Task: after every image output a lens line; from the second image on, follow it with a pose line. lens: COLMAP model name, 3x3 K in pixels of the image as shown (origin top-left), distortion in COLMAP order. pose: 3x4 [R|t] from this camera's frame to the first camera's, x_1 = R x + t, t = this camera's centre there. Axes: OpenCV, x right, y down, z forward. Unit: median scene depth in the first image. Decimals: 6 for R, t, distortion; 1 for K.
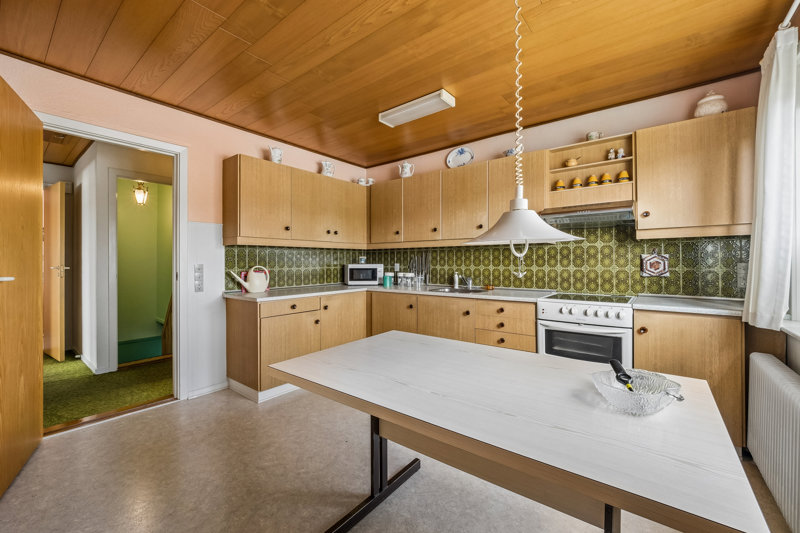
lens RADIAL K [[332.6, 0, 400.0], [0, 332.6, 264.6], [0, 0, 1]] dist [0.001068, -0.000728]
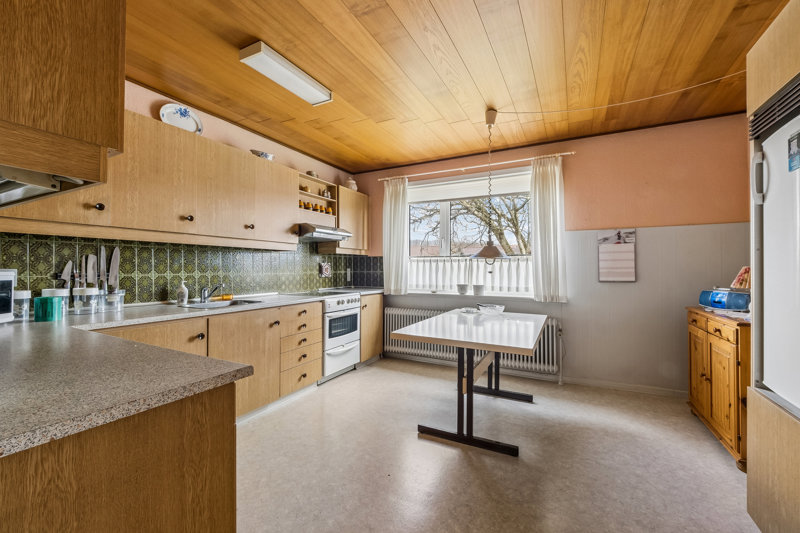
lens RADIAL K [[332.6, 0, 397.6], [0, 332.6, 267.9], [0, 0, 1]] dist [0.001068, -0.000728]
pose [[-0.188339, 0.003649, 0.982097, -0.741797], [0.006410, 0.999976, -0.002486, -0.000285], [-0.982083, 0.005827, -0.188358, 0.837437]]
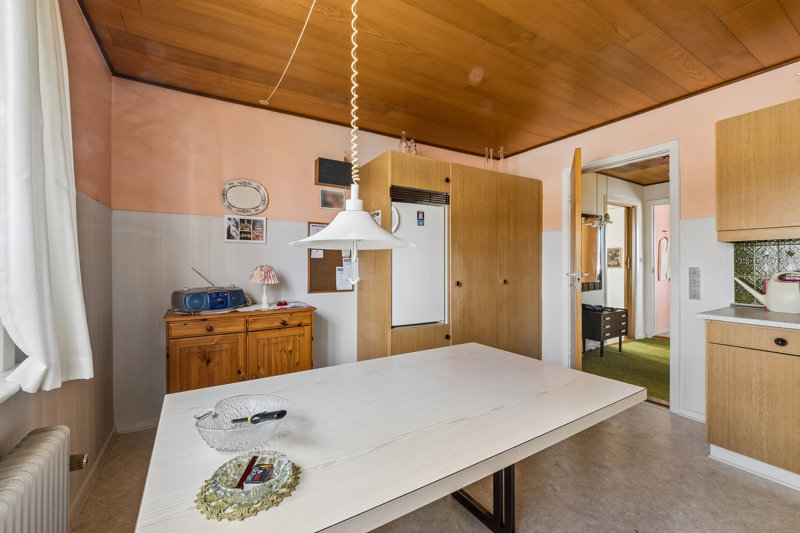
lens RADIAL K [[332.6, 0, 402.4], [0, 332.6, 260.8], [0, 0, 1]] dist [0.001068, -0.000728]
pose [[-0.335614, -0.003542, -0.941993, 0.470177], [-0.009224, 0.999957, -0.000474, -0.010776], [0.941955, 0.008529, -0.335632, 0.569331]]
